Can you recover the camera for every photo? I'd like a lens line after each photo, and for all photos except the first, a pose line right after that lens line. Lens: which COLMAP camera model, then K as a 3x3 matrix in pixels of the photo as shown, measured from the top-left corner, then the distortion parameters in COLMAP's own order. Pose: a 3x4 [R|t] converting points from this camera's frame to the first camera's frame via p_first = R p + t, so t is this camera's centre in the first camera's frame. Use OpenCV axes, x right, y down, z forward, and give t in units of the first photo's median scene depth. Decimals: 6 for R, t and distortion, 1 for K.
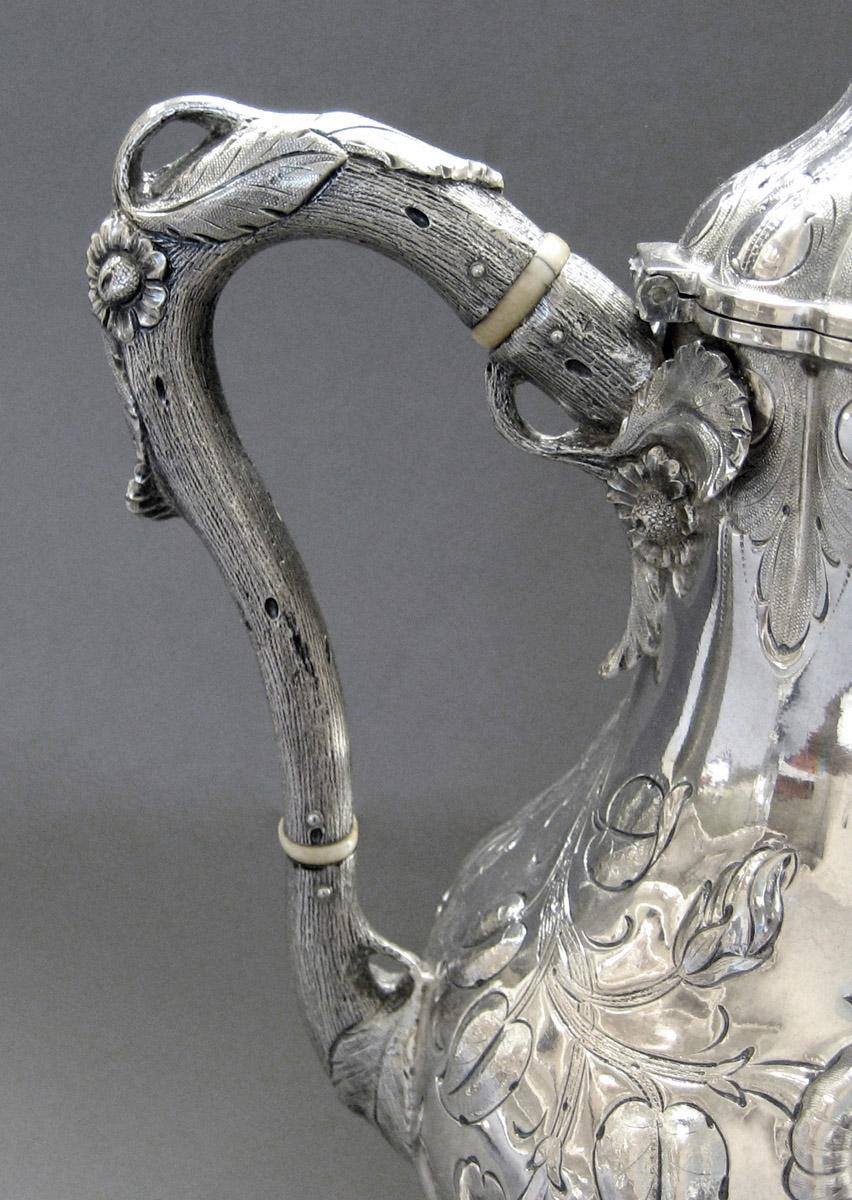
lens RADIAL K [[2495.0, 0, 425.8], [0, 2495.0, 600.0], [0, 0, 1]] dist [-0.184670, 0.000000]
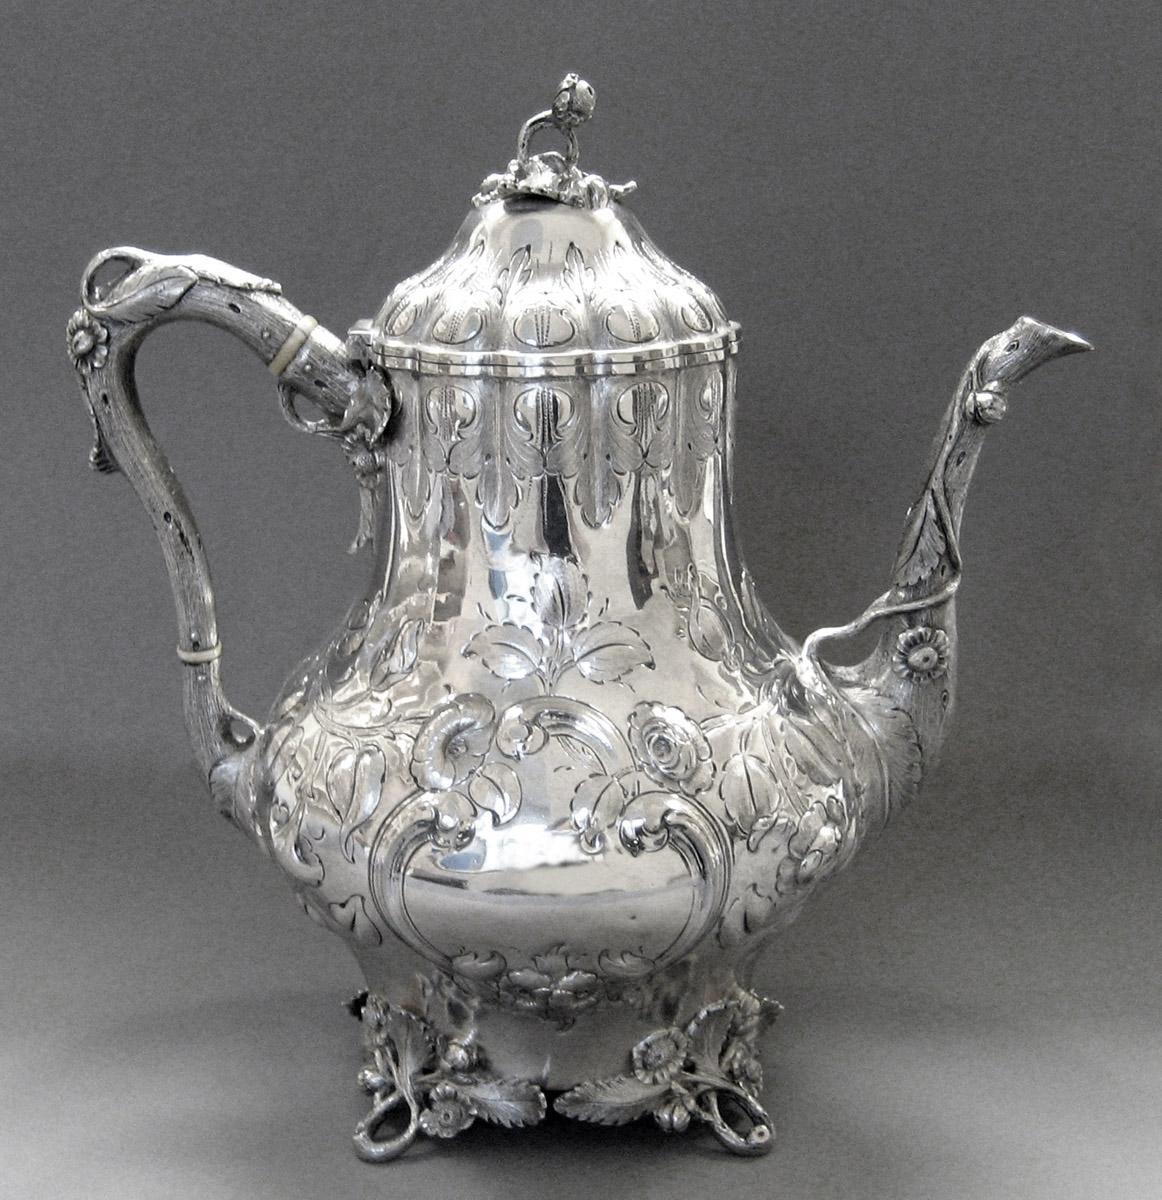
lens RADIAL K [[2640.6, 0, 583.7], [0, 2640.6, 599.9], [0, 0, 1]] dist [-0.184468, 0.000000]
pose [[0.998285, -0.018897, 0.055409, 0.148517], [0.021270, 0.998867, -0.042568, 0.165545], [-0.054542, 0.043674, 0.997556, -1.045949]]
